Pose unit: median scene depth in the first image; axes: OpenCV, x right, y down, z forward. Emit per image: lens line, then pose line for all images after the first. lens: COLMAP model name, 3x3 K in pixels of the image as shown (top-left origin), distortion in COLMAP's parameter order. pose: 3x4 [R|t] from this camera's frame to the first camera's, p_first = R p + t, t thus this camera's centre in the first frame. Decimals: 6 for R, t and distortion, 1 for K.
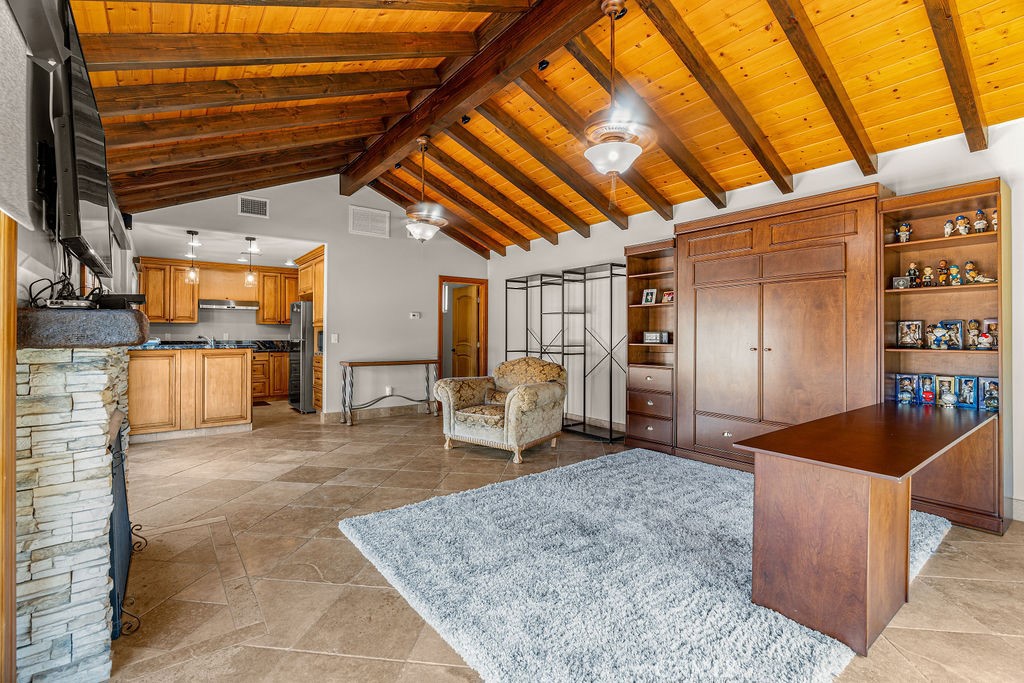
lens RADIAL K [[466.4, 0, 507.6], [0, 466.4, 337.5], [0, 0, 1]] dist [-0.005936, 0.000817]
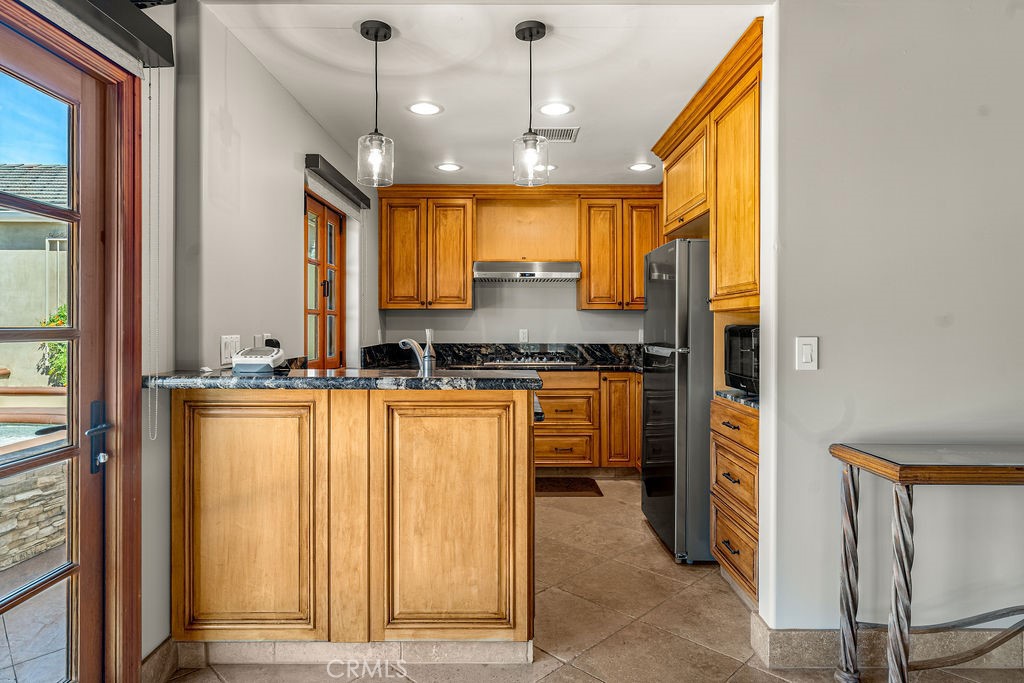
lens RADIAL K [[581.1, 0, 510.6], [0, 581.1, 319.9], [0, 0, 1]] dist [-0.000962, -0.000067]
pose [[0.797441, -0.007326, -0.603352, -0.262990], [-0.002336, 0.999881, -0.015227, -0.009931], [0.603392, 0.013552, 0.797330, 0.544201]]
